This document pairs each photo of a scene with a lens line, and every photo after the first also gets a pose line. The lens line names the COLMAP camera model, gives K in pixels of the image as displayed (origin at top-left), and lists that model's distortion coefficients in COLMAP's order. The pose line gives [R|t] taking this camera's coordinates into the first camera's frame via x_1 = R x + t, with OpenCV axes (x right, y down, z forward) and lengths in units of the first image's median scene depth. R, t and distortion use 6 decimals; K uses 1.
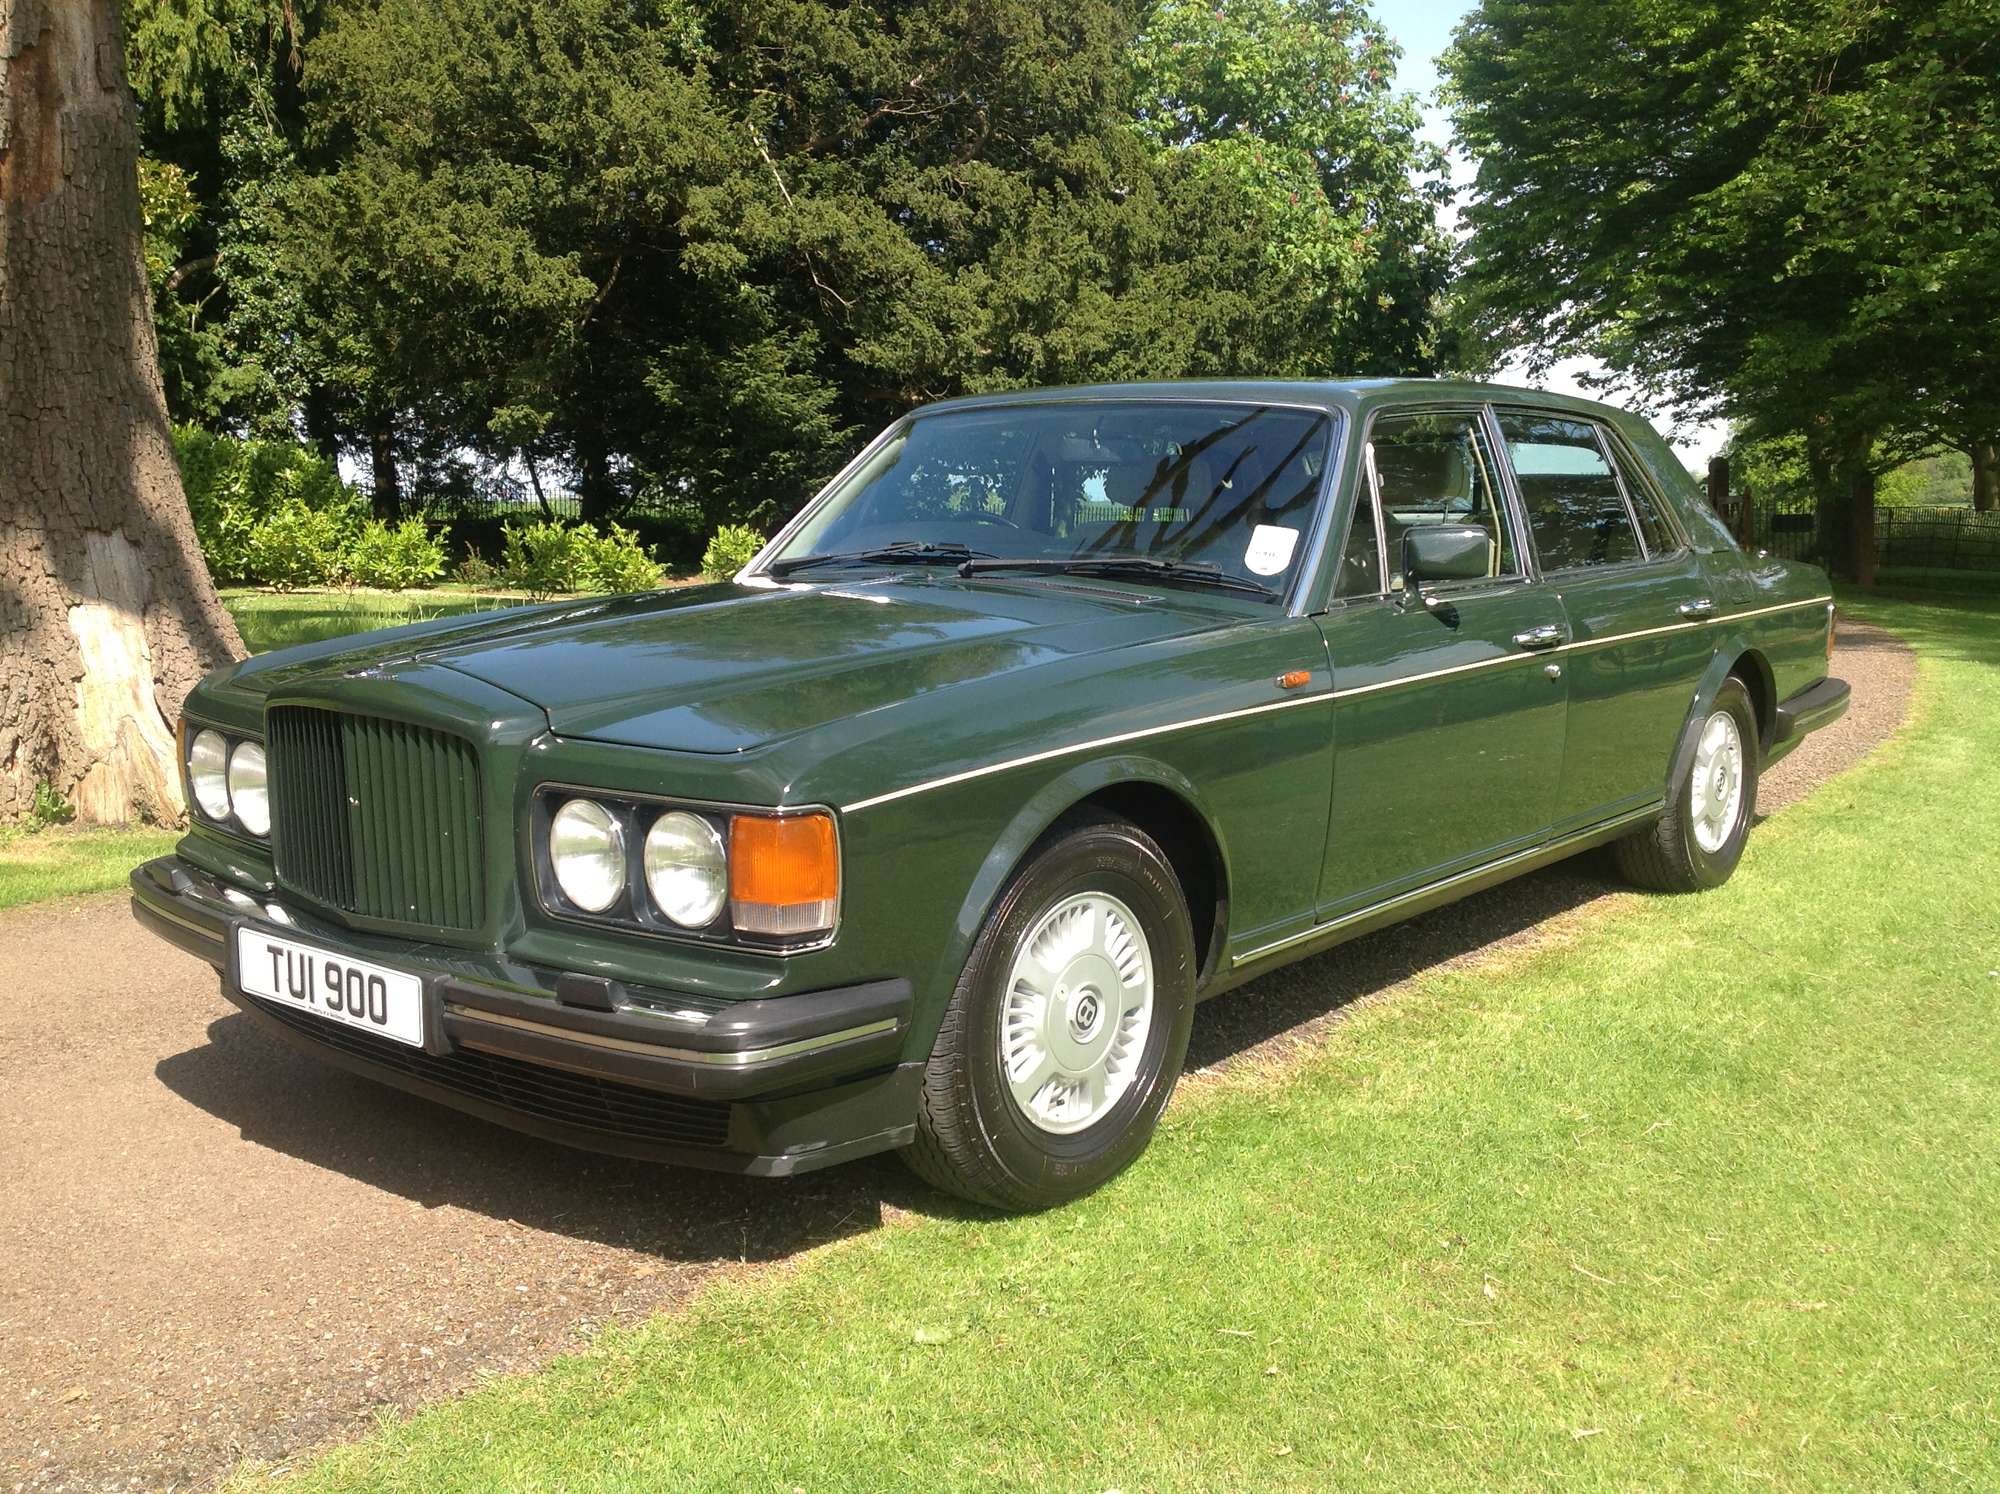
lens RADIAL K [[1984.0, 0, 1012.6], [0, 1984.0, 748.1], [0, 0, 1]] dist [-0.007219, 0.000000]
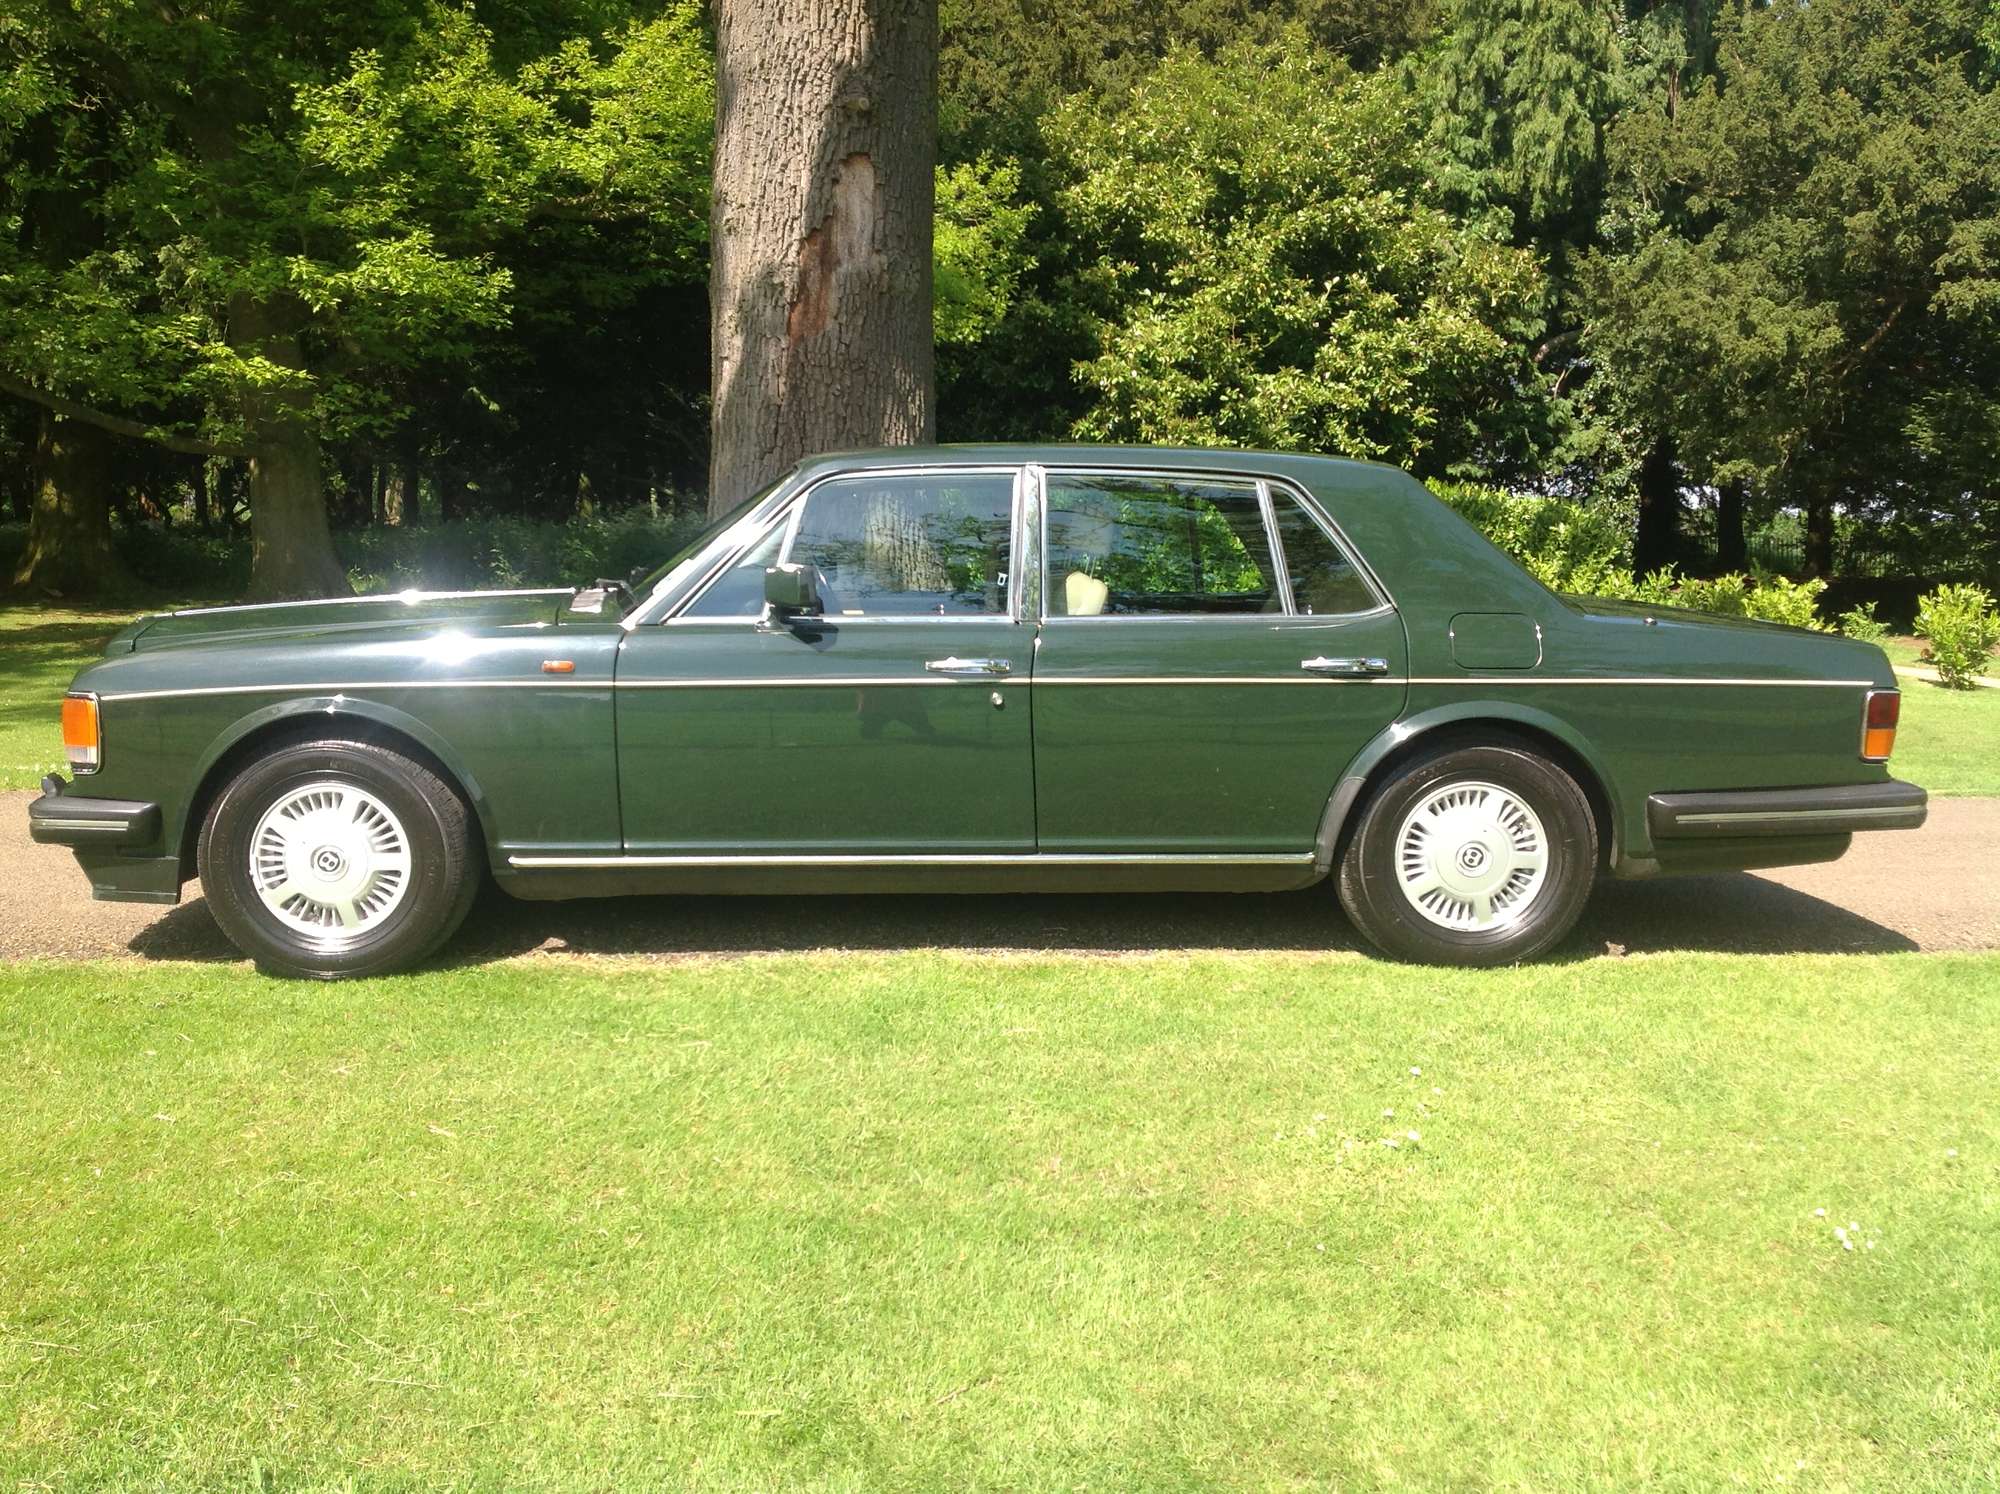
lens RADIAL K [[1984.0, 0, 1012.0], [0, 1984.0, 748.4], [0, 0, 1]] dist [-0.007219, 0.000000]
pose [[0.708239, 0.073681, -0.702117, 0.206032], [-0.093094, 0.995601, 0.010573, -0.002620], [0.699808, 0.057874, 0.711983, 0.031123]]
